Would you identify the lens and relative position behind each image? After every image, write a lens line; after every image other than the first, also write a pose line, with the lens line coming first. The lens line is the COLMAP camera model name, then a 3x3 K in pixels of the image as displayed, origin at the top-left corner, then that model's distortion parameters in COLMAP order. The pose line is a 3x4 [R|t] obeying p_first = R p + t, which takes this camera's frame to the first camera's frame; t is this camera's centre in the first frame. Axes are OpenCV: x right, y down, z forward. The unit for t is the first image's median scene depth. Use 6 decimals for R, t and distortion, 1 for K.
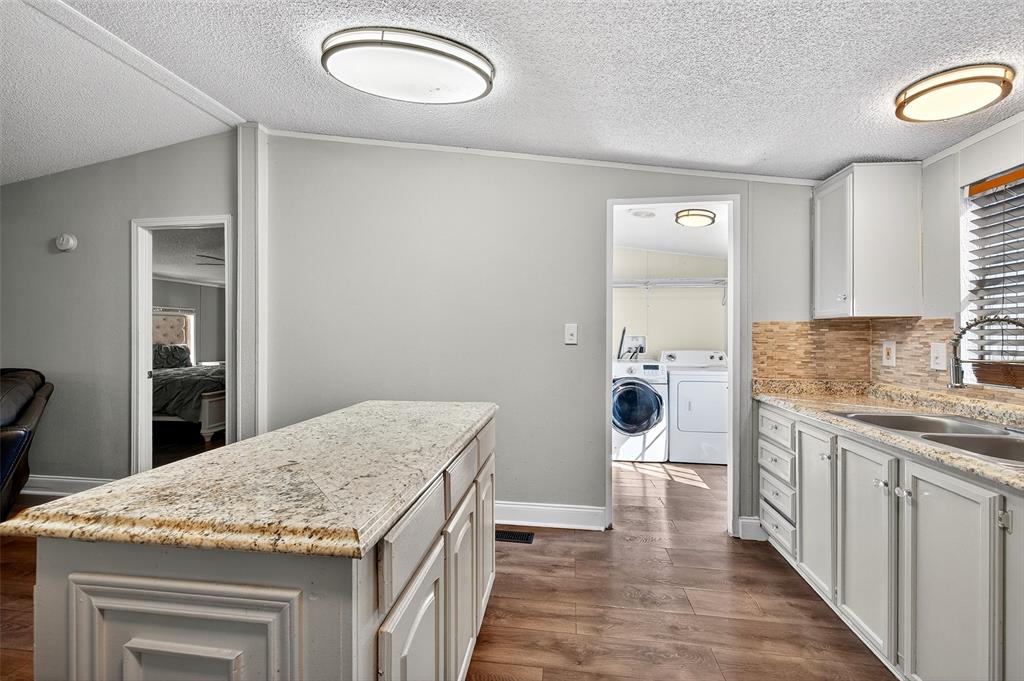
lens RADIAL K [[411.7, 0, 512.0], [0, 411.7, 334.0], [0, 0, 1]] dist [0.002341, 0.000107]
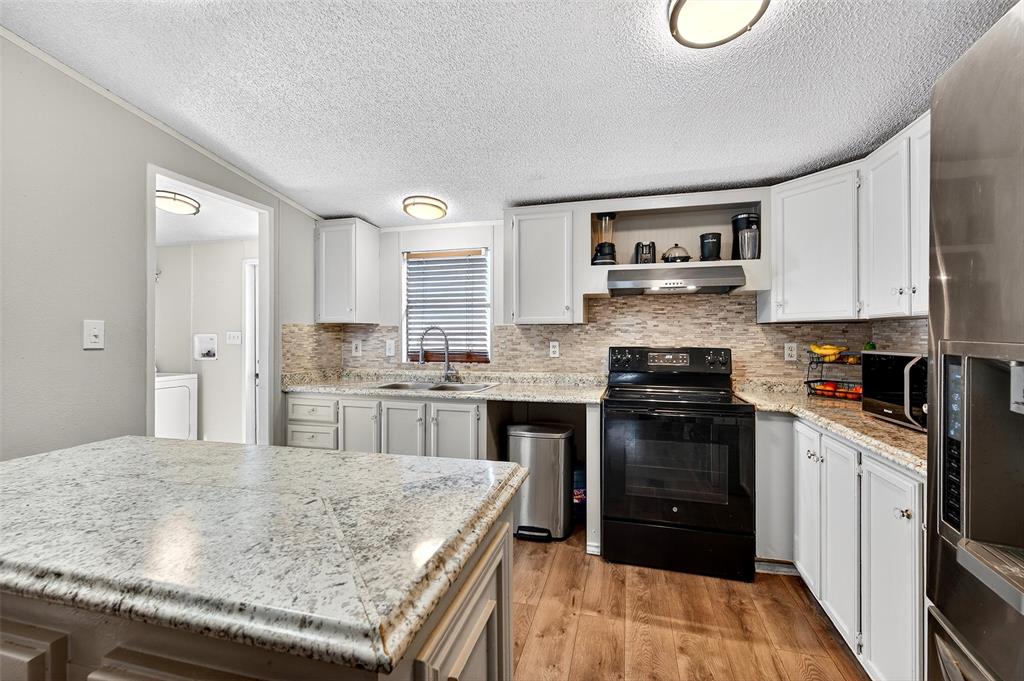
lens RADIAL K [[438.8, 0, 511.8], [0, 438.8, 334.7], [0, 0, 1]] dist [0.001143, 0.000111]
pose [[0.130822, -0.000001, 0.991406, -0.603403], [-0.002565, 0.999997, 0.000340, -0.002362], [-0.991403, -0.002587, 0.130822, 0.241410]]
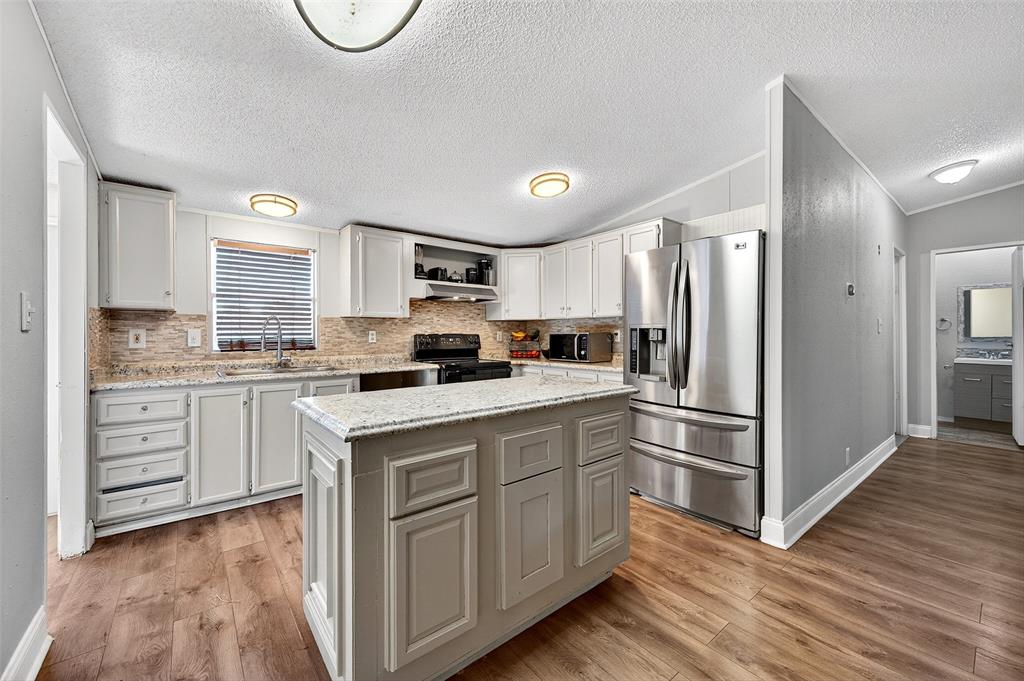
lens RADIAL K [[411.7, 0, 512.0], [0, 411.7, 334.0], [0, 0, 1]] dist [0.002341, 0.000107]
pose [[-0.732016, -0.001336, 0.681286, -0.812860], [-0.001511, 0.999999, 0.000338, 0.032477], [-0.681285, -0.000782, -0.732017, 1.172381]]
